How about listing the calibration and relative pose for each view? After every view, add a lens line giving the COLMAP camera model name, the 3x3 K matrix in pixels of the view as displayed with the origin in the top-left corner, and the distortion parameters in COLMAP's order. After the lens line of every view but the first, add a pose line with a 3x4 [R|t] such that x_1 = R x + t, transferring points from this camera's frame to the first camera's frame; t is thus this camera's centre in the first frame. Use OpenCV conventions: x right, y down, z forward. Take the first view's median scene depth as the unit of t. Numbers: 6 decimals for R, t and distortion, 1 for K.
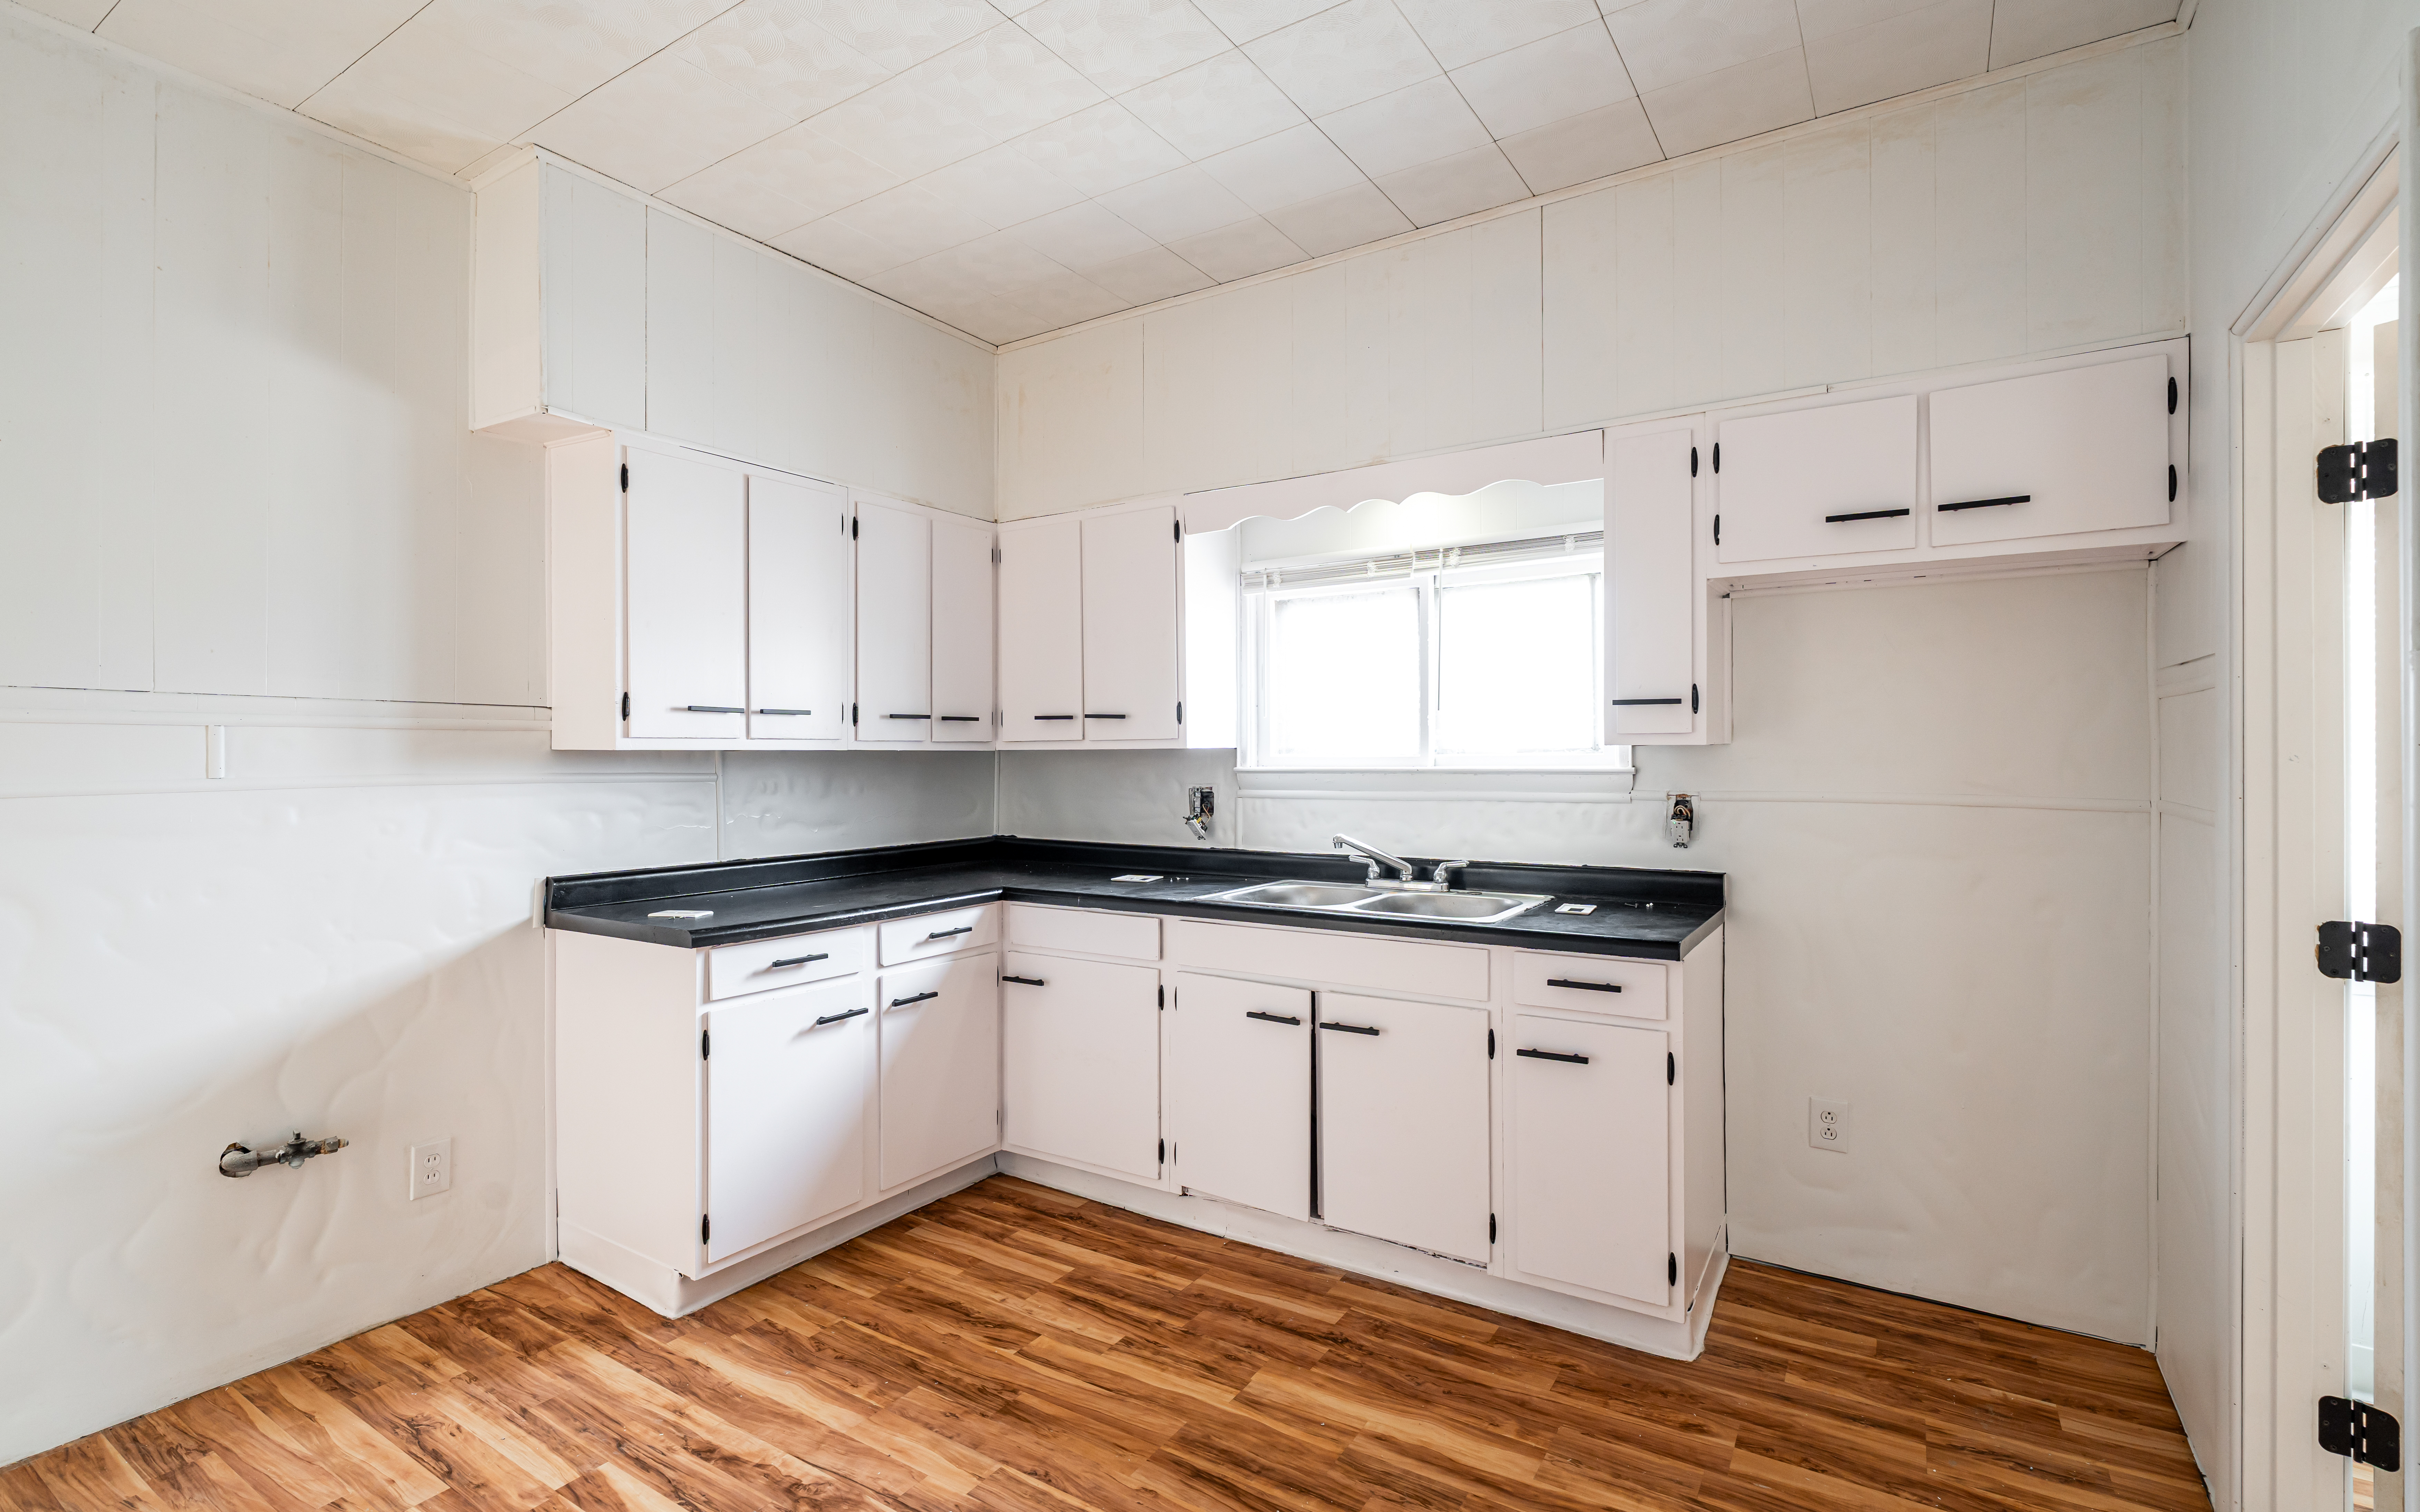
lens RADIAL K [[1085.4, 0, 1204.9], [0, 1085.4, 756.1], [0, 0, 1]] dist [-0.005377, 0.002102]
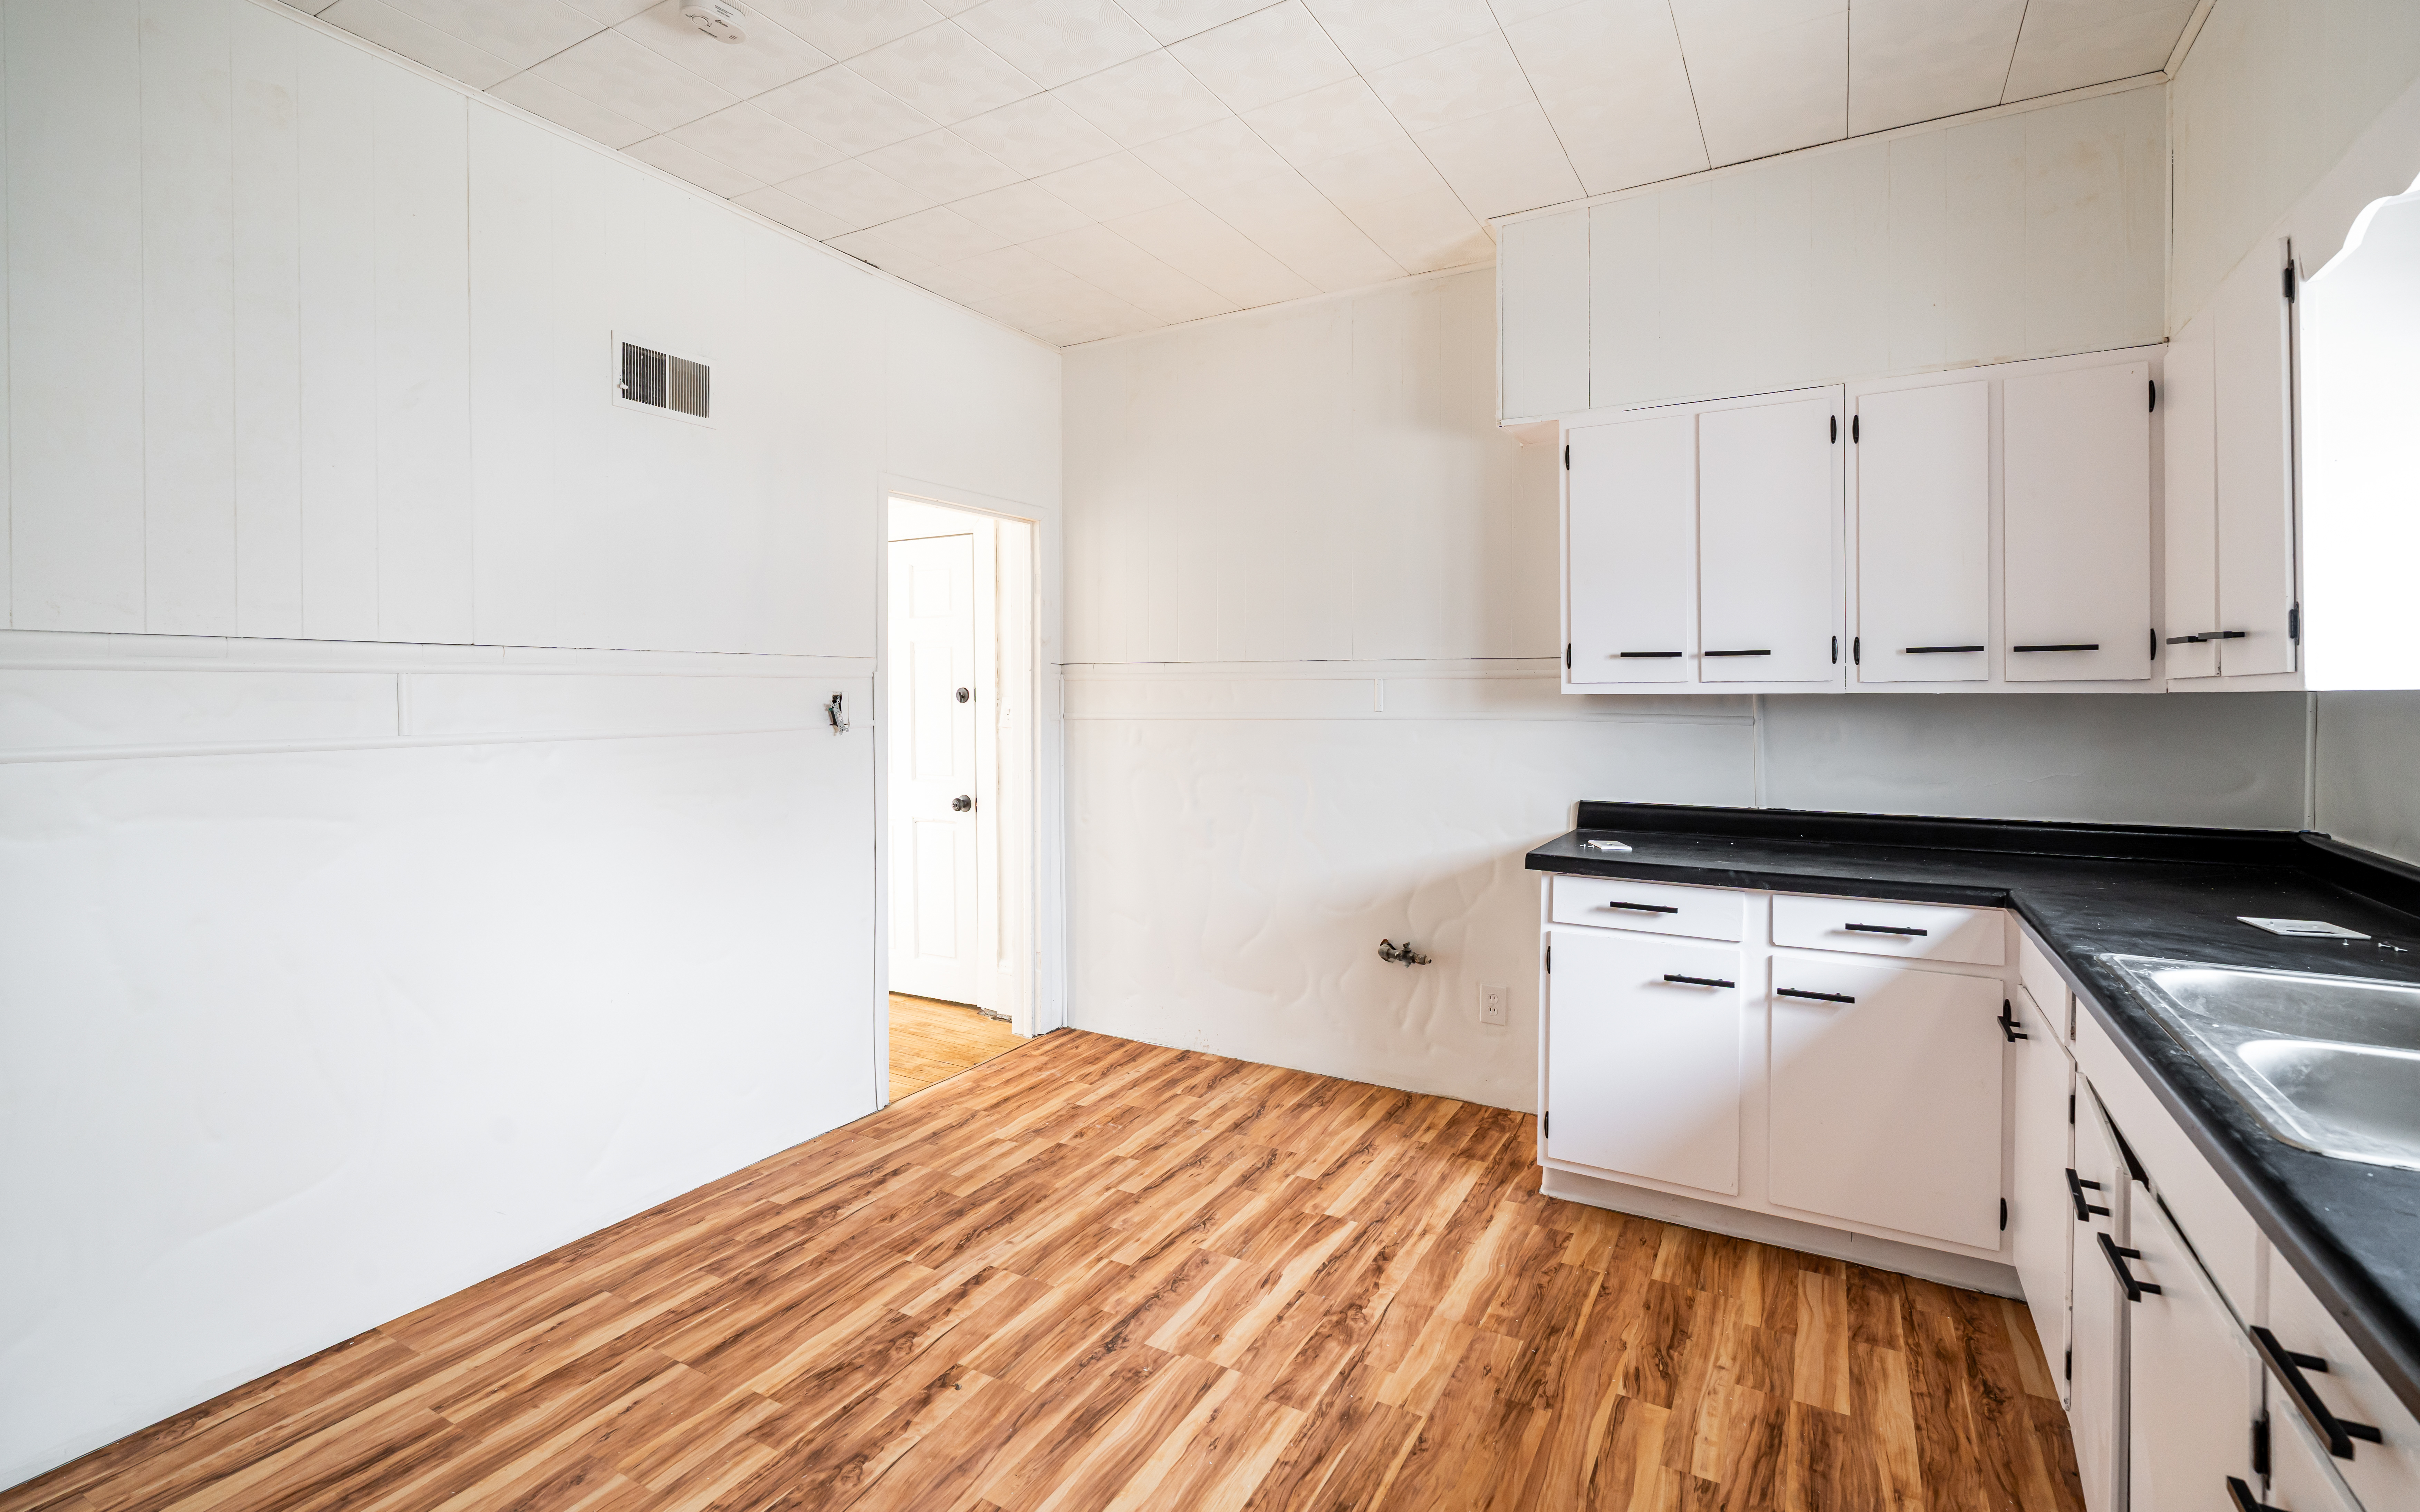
lens RADIAL K [[1085.4, 0, 1233.0], [0, 1085.4, 699.8], [0, 0, 1]] dist [-0.005377, 0.002102]
pose [[0.069240, 0.006875, -0.997576, 0.604614], [-0.001283, 0.999976, 0.006802, -0.007293], [0.997599, 0.000809, 0.069247, 0.579753]]
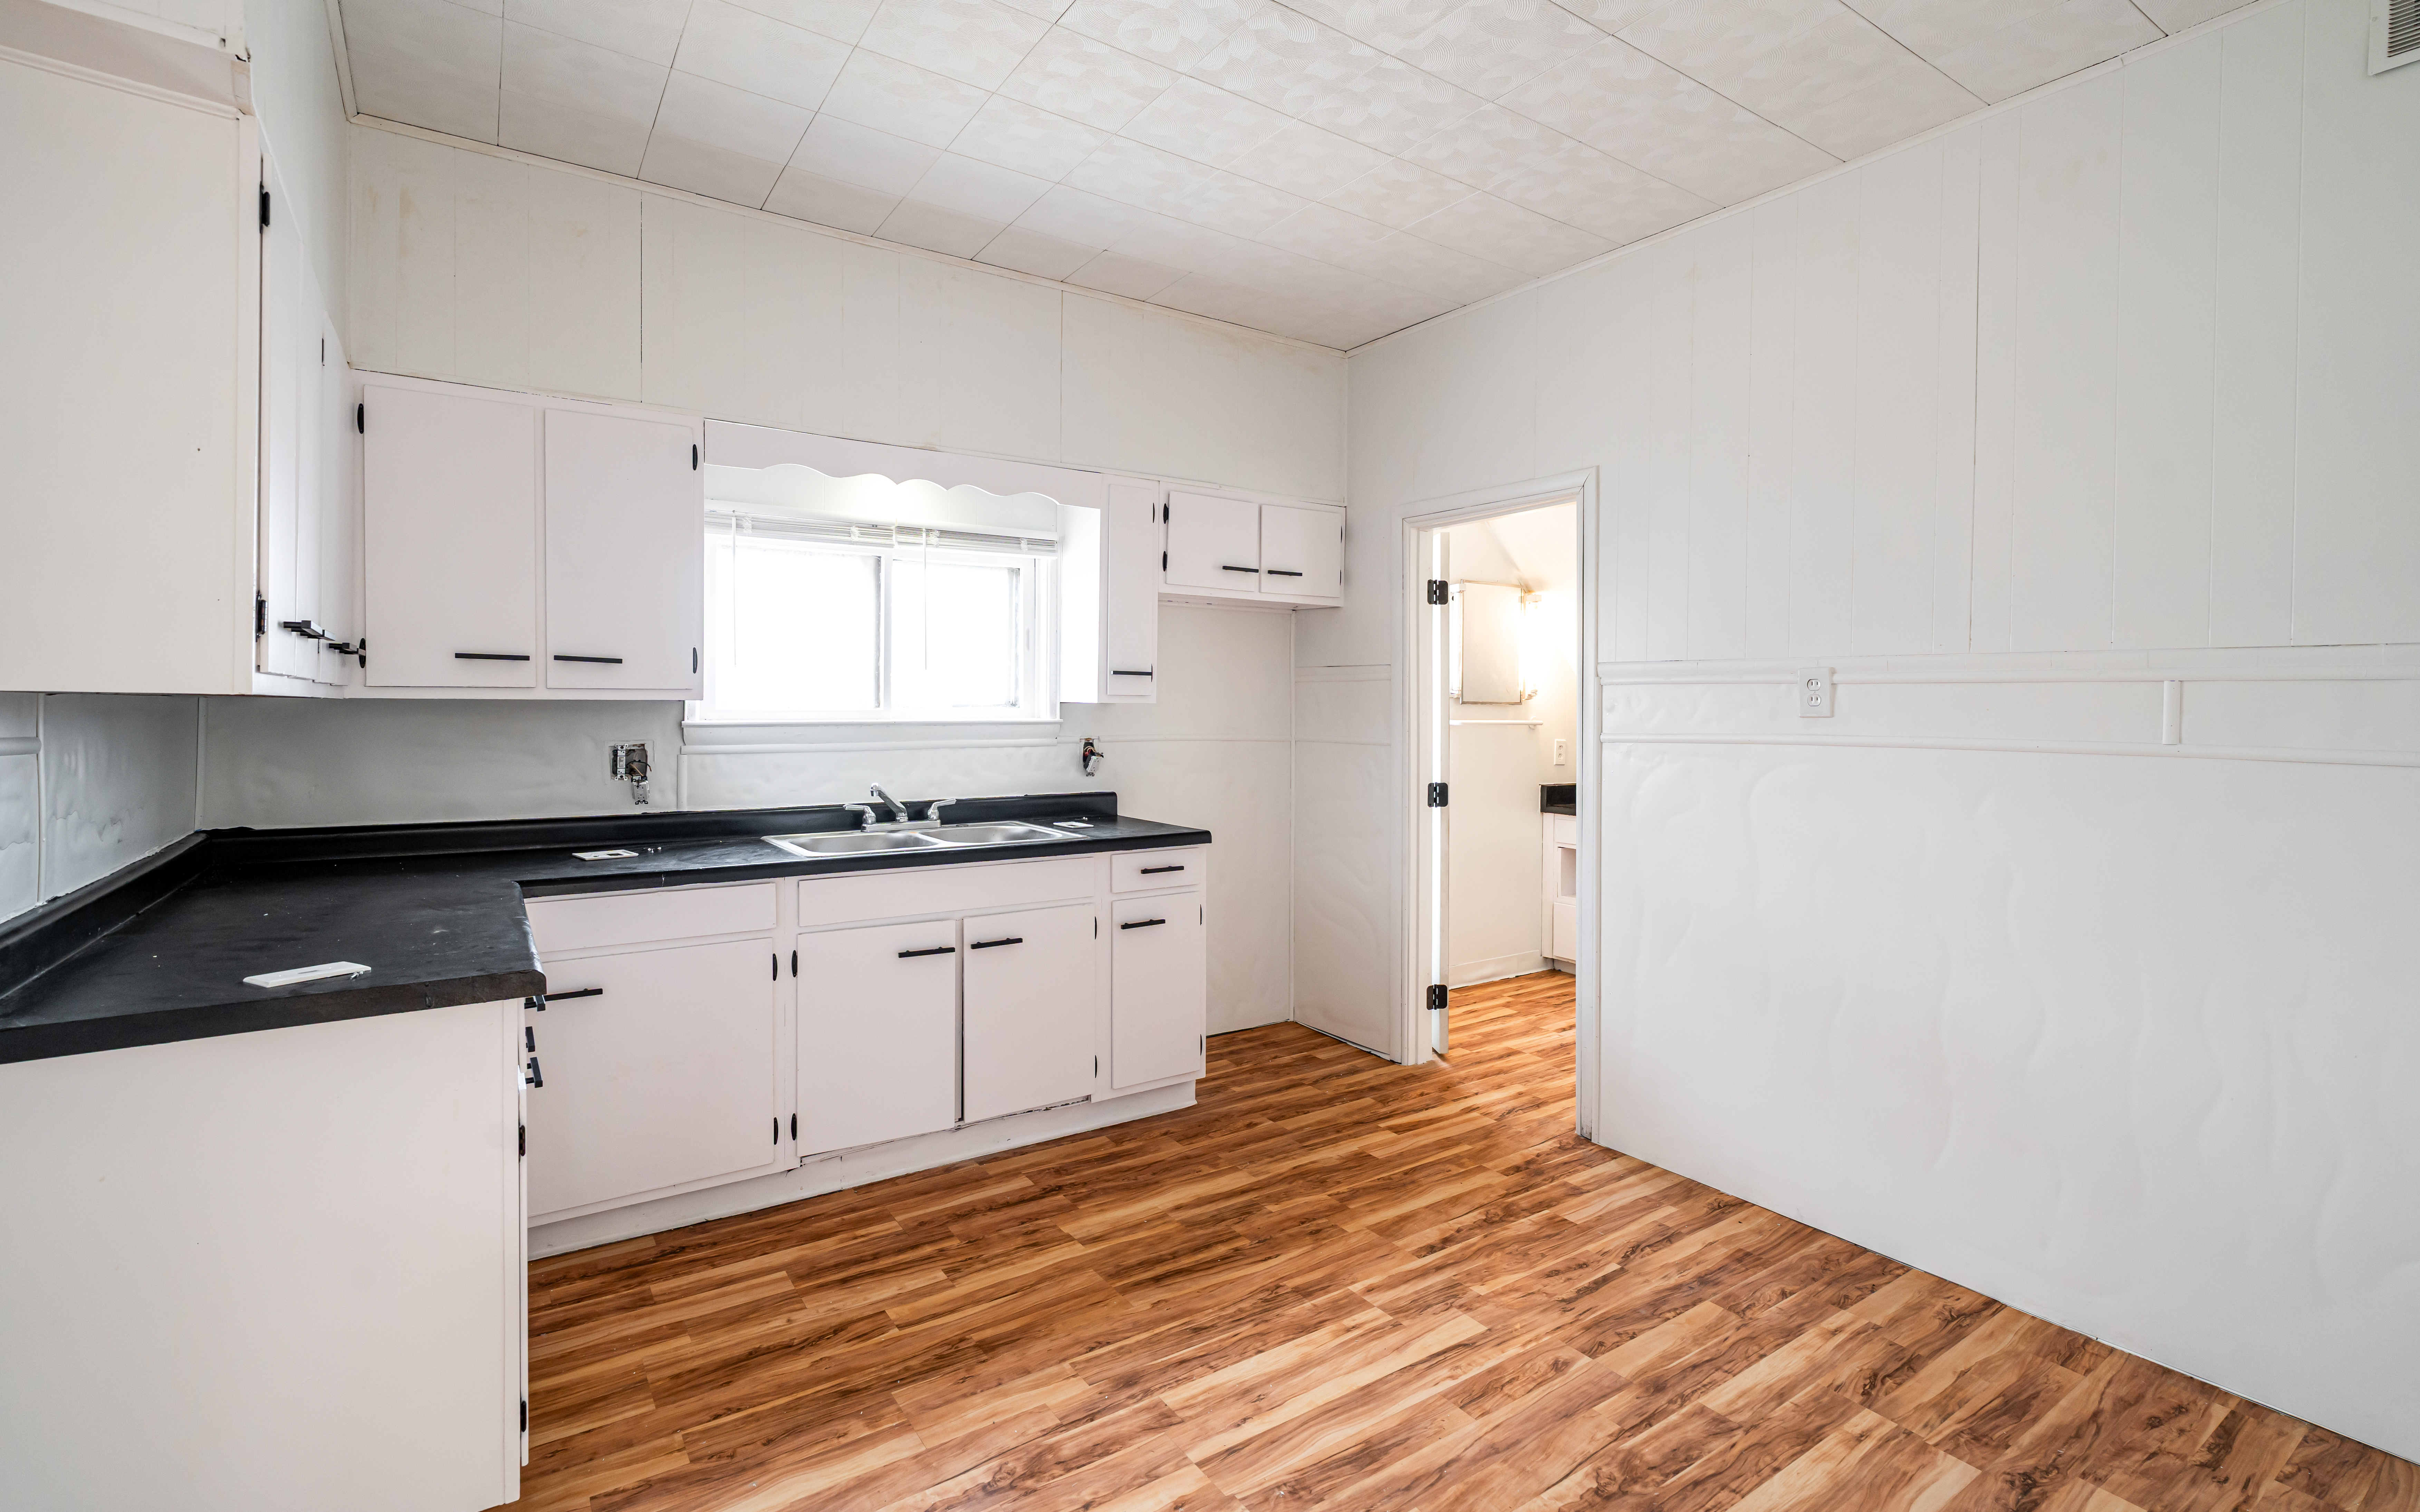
lens RADIAL K [[1085.4, 0, 1179.5], [0, 1085.4, 711.5], [0, 0, 1]] dist [-0.005377, 0.002102]
pose [[0.413567, 0.002033, 0.910471, -0.870178], [-0.004735, 0.999989, -0.000082, 0.000459], [-0.910461, -0.004277, 0.413572, 0.345453]]
